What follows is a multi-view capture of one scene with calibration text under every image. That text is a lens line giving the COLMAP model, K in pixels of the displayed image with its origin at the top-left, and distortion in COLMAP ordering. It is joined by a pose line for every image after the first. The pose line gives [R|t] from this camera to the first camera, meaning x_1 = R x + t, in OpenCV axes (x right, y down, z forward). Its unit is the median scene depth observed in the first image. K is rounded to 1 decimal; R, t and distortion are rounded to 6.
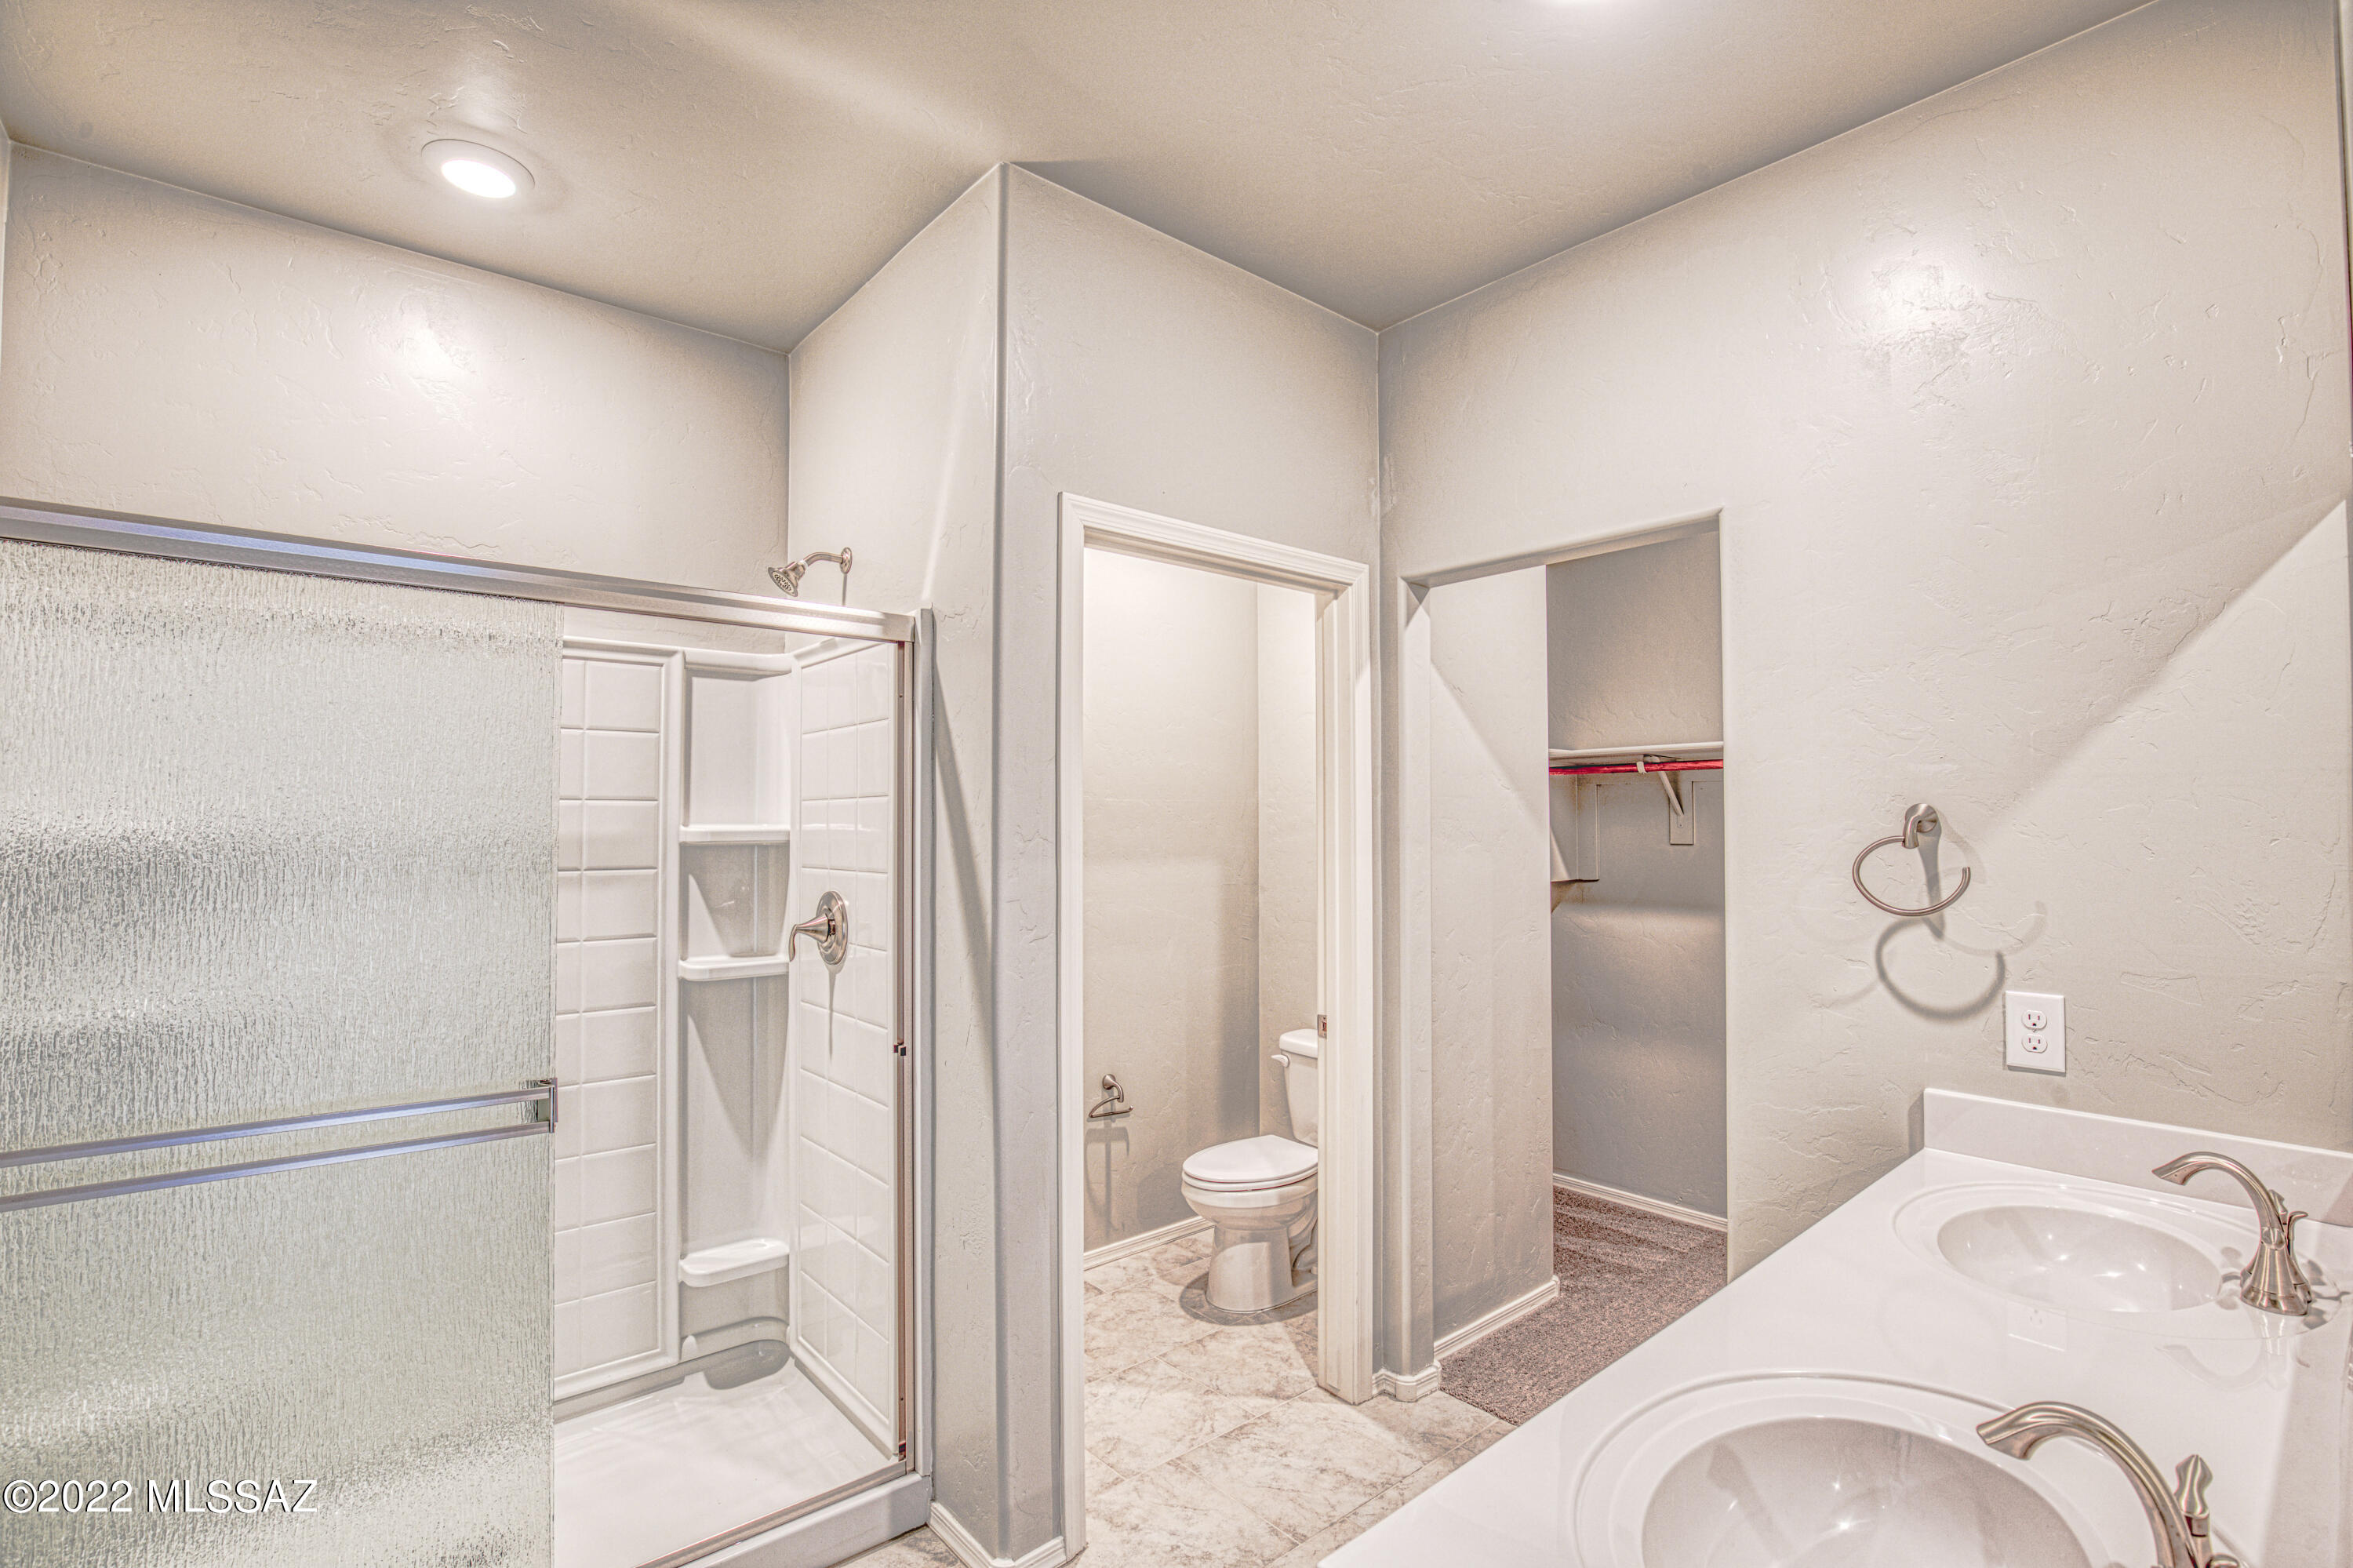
lens RADIAL K [[1072.2, 0, 1196.2], [0, 1072.2, 792.7], [0, 0, 1]] dist [-0.037727, 0.007098]
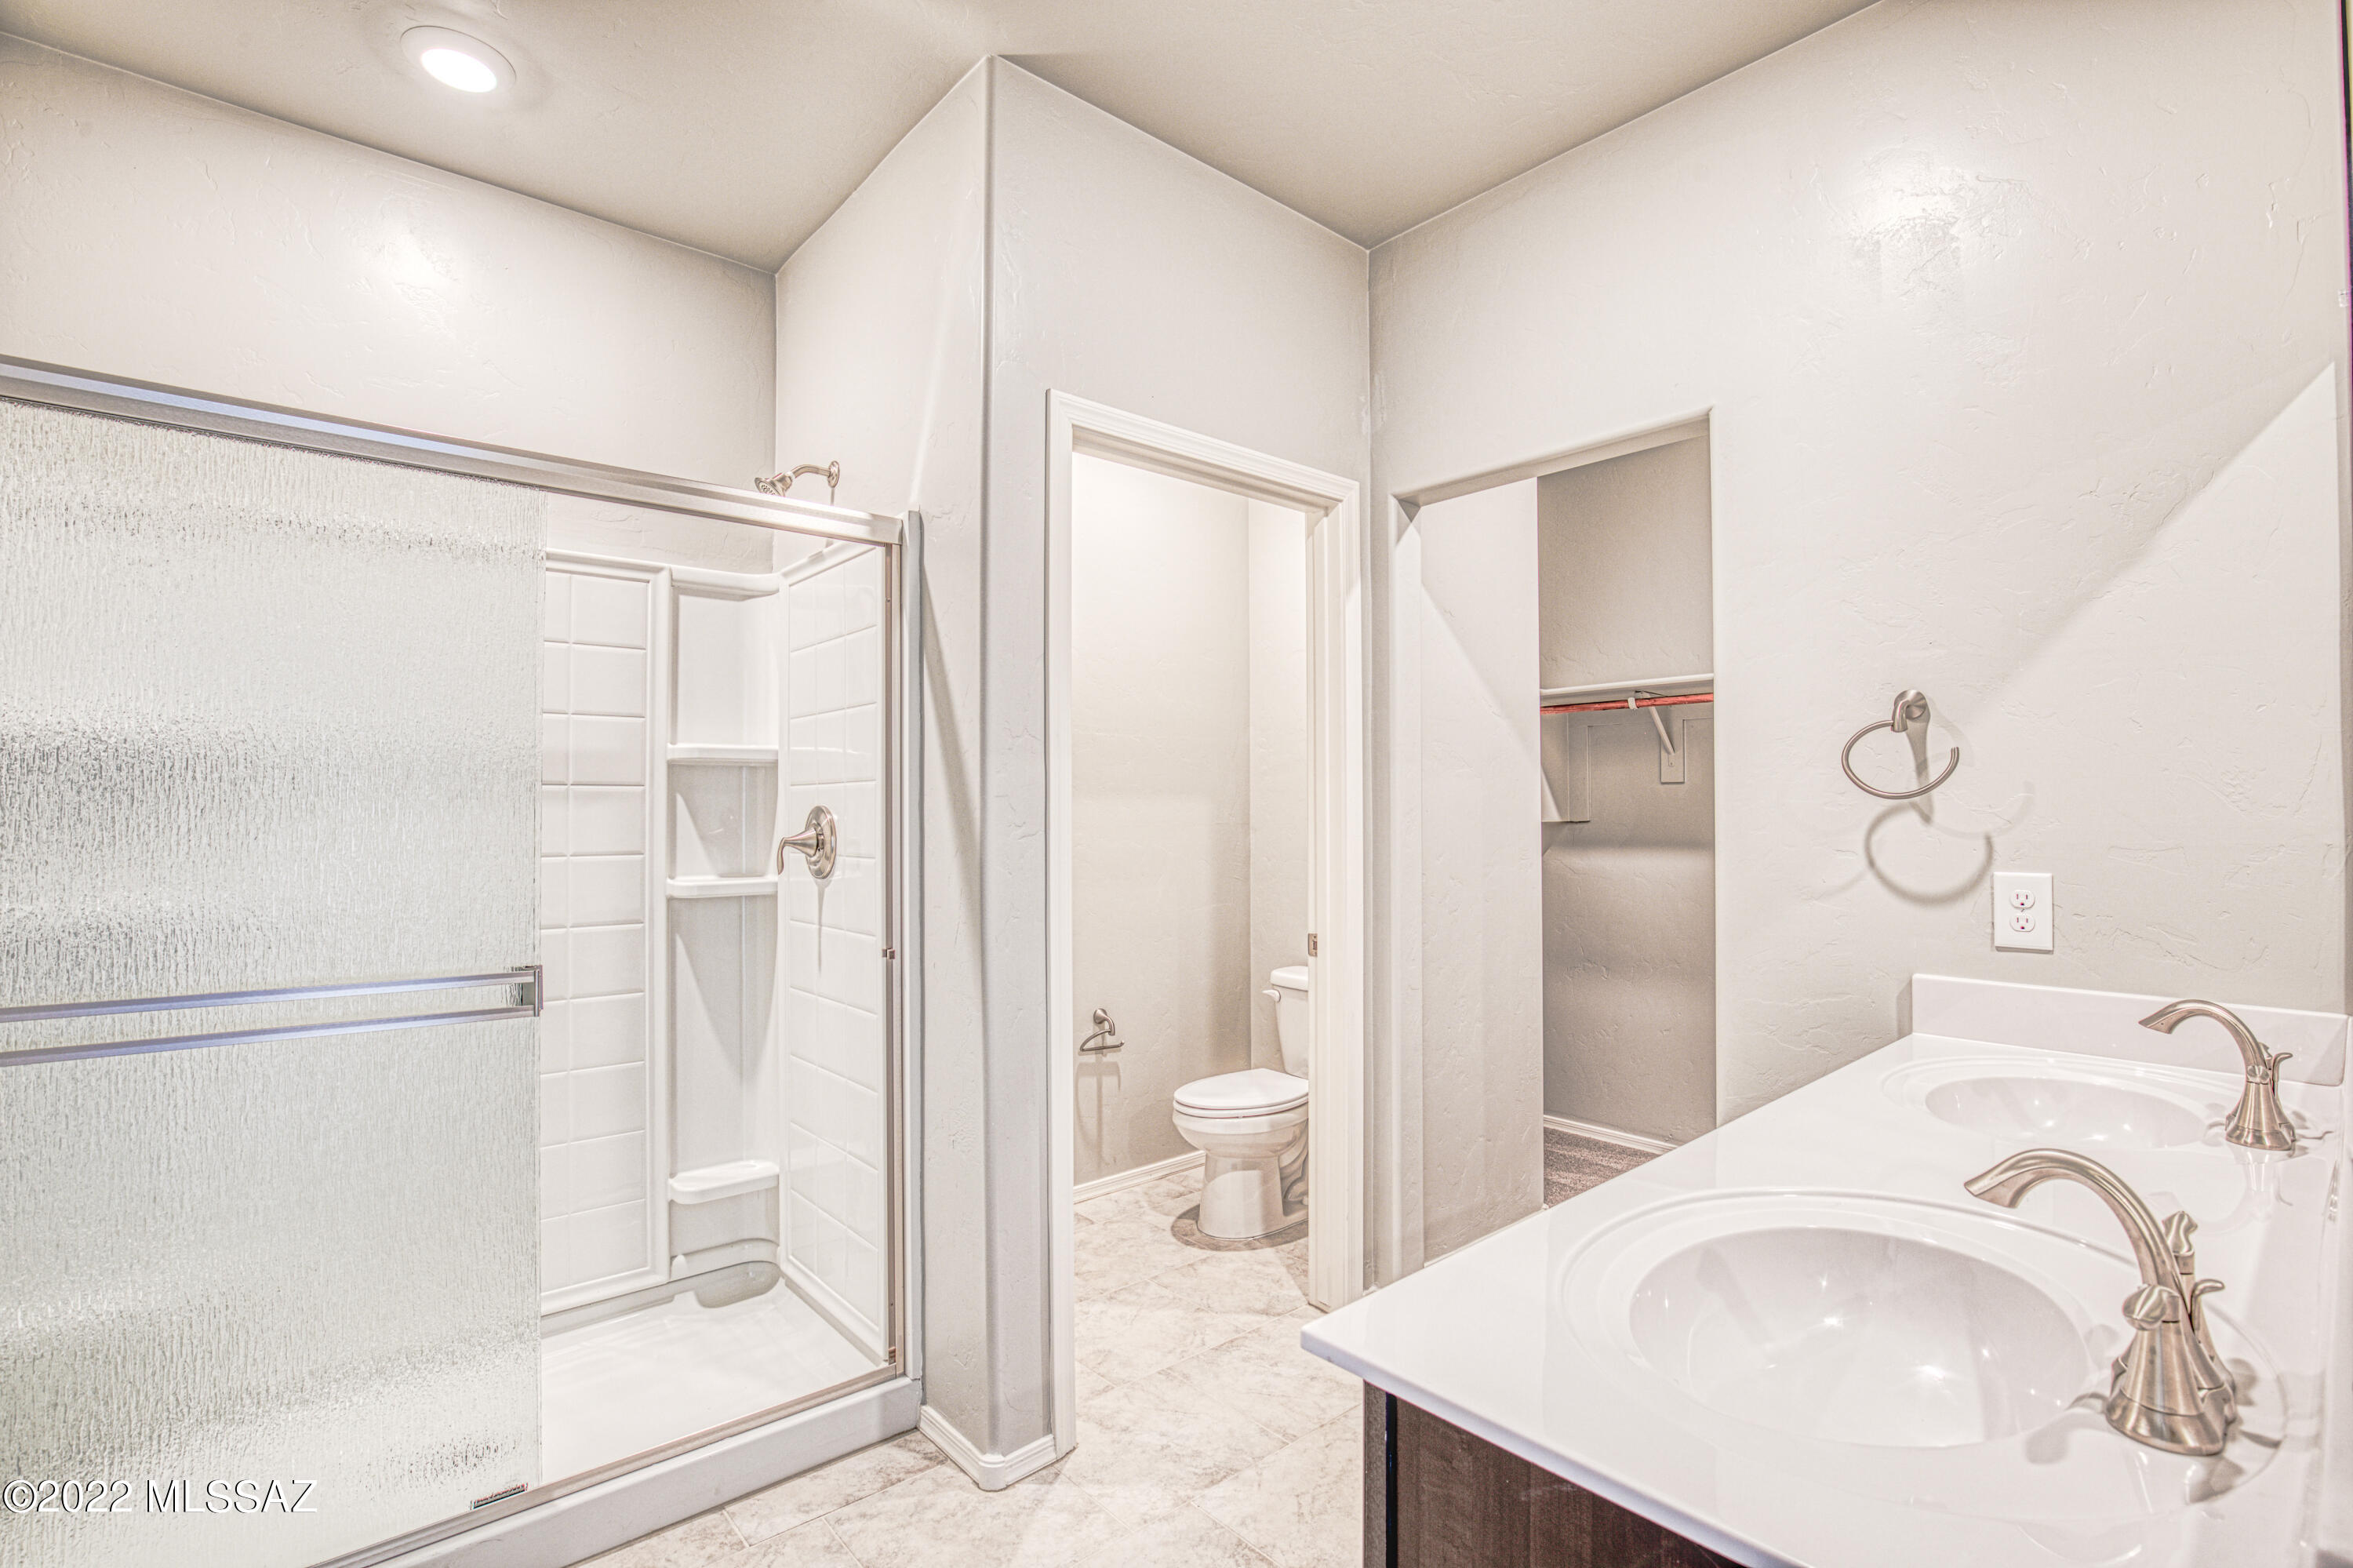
lens RADIAL K [[1072.2, 0, 1196.2], [0, 1072.2, 792.7], [0, 0, 1]] dist [-0.037727, 0.007098]
pose [[0.999980, -0.001084, 0.006230, 0.003467], [0.001007, 0.999923, 0.012380, 0.077013], [-0.006243, -0.012373, 0.999904, 0.002543]]
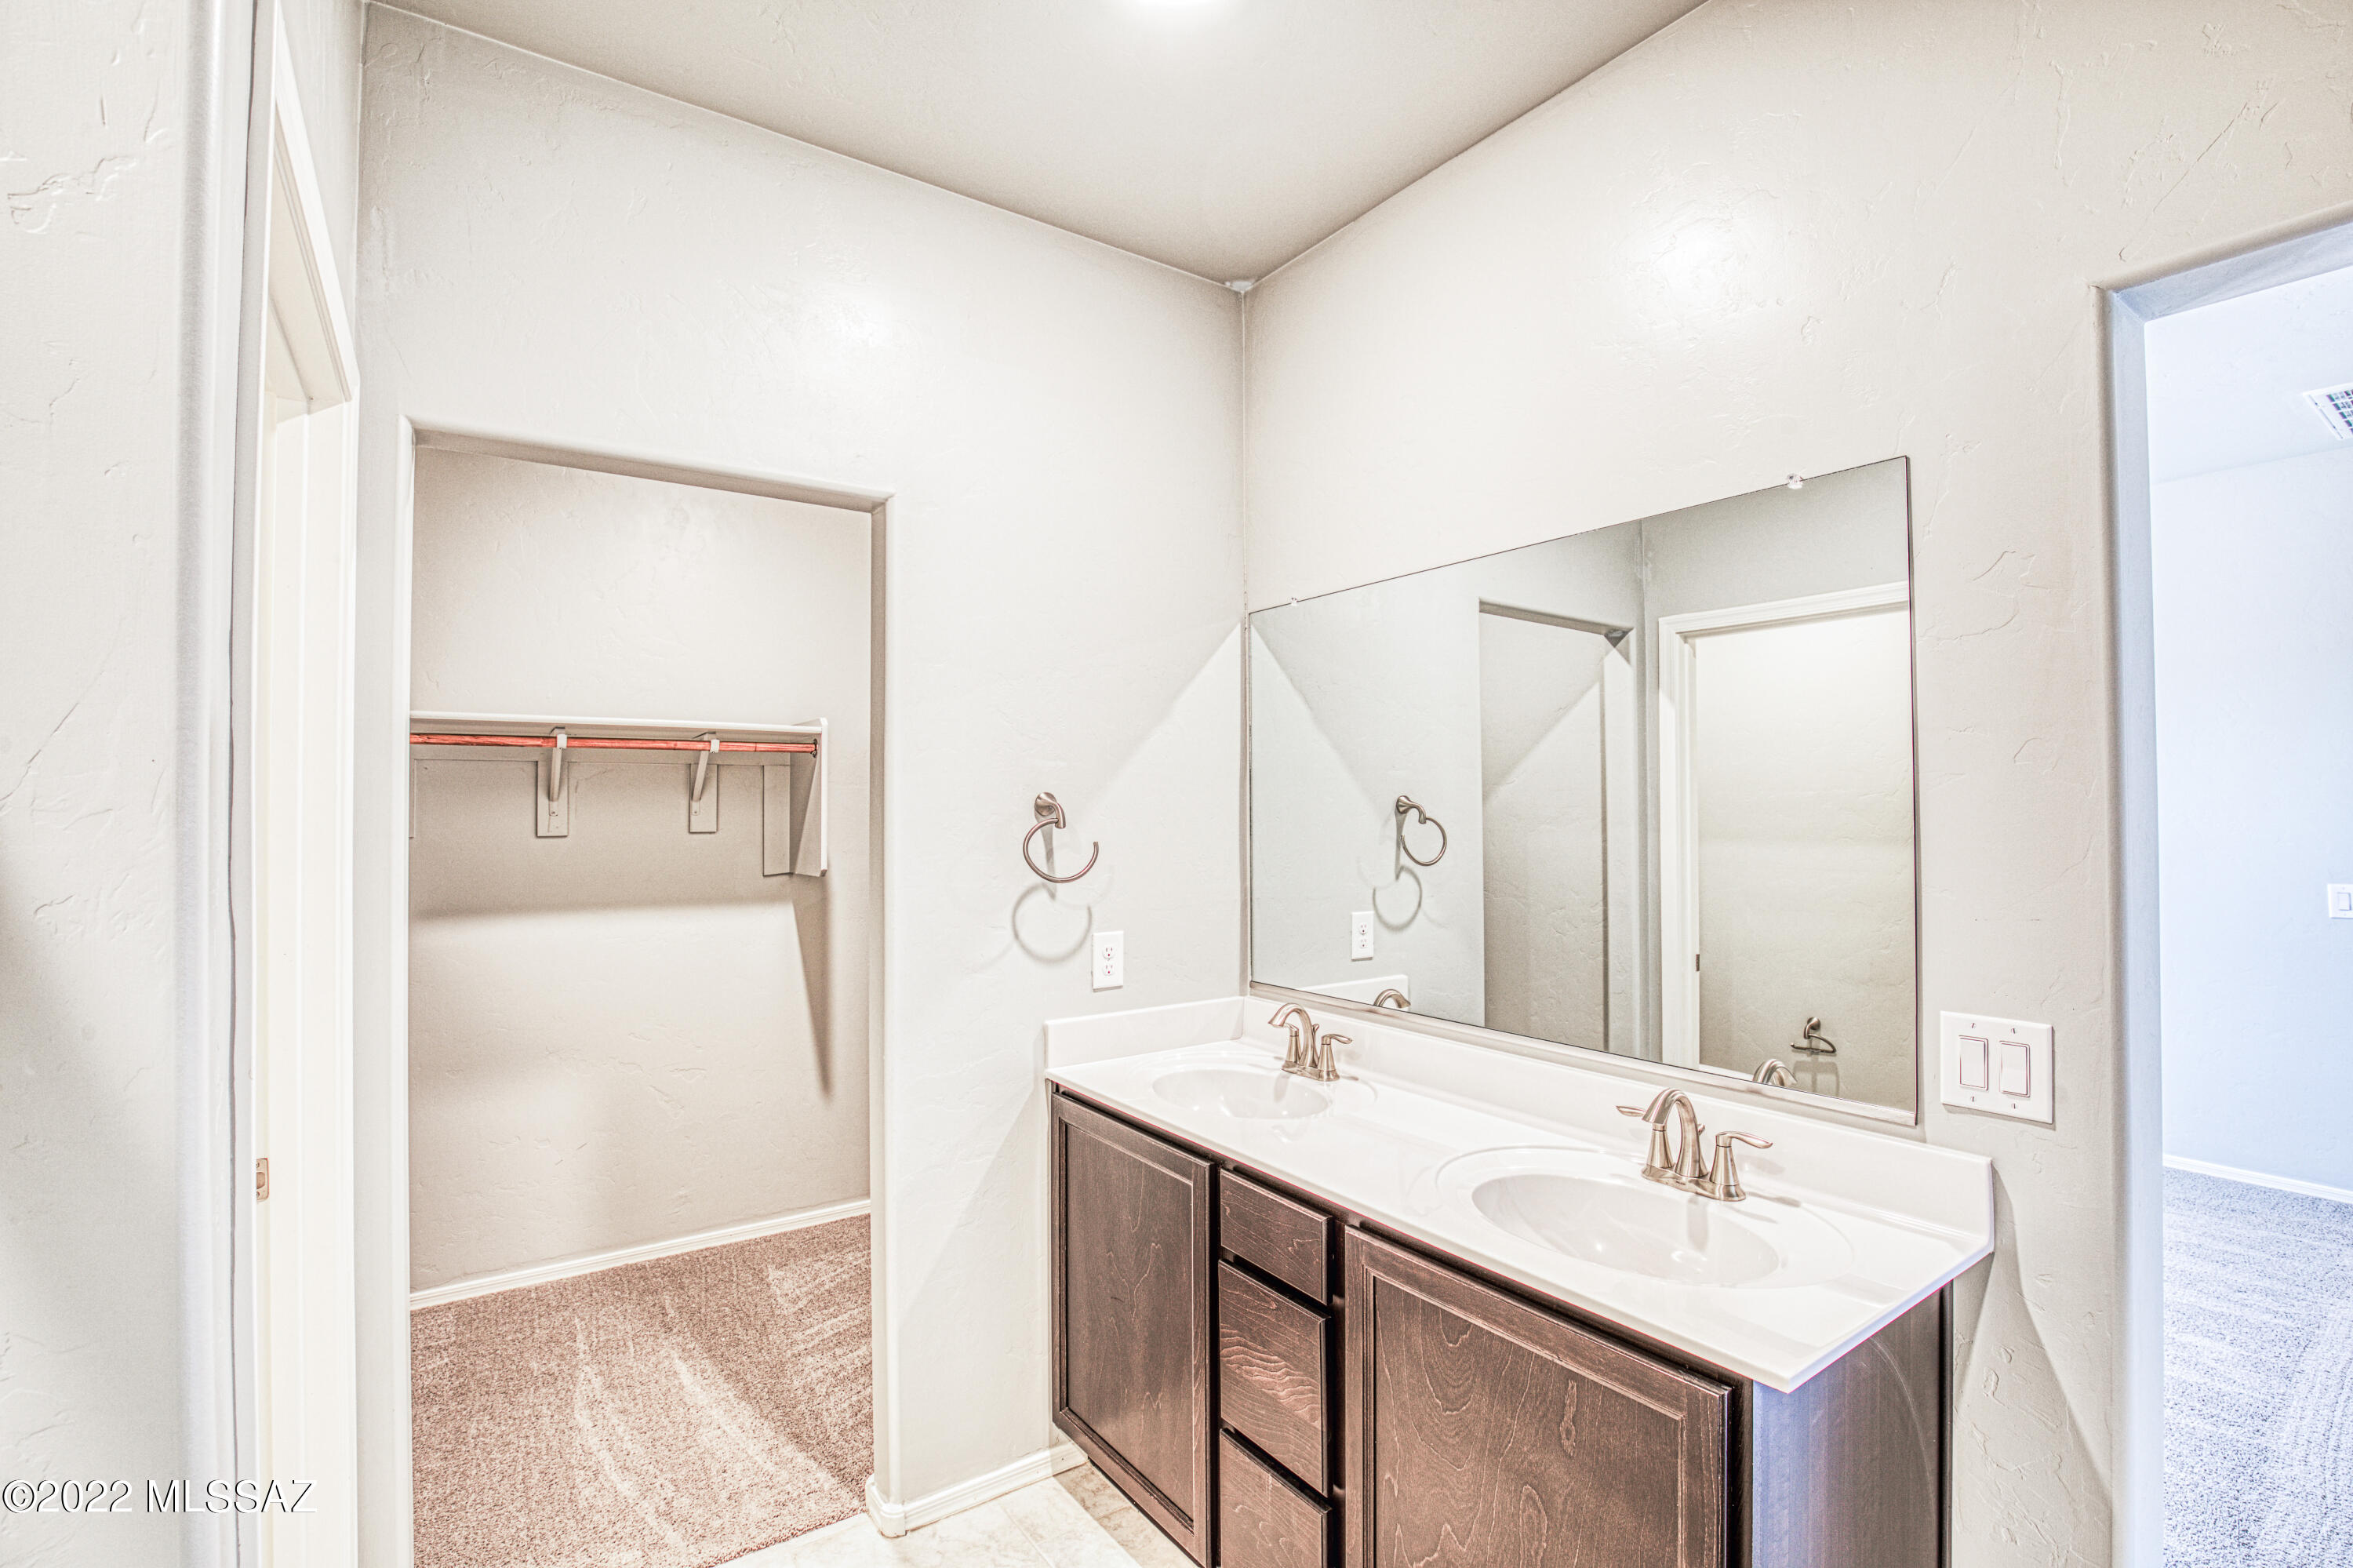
lens RADIAL K [[1072.2, 0, 1196.2], [0, 1072.2, 792.7], [0, 0, 1]] dist [-0.037727, 0.007098]
pose [[0.100039, 0.013935, 0.994886, -0.443681], [-0.024948, 0.999623, -0.011493, 0.016785], [-0.994671, -0.023671, 0.100349, 0.567618]]
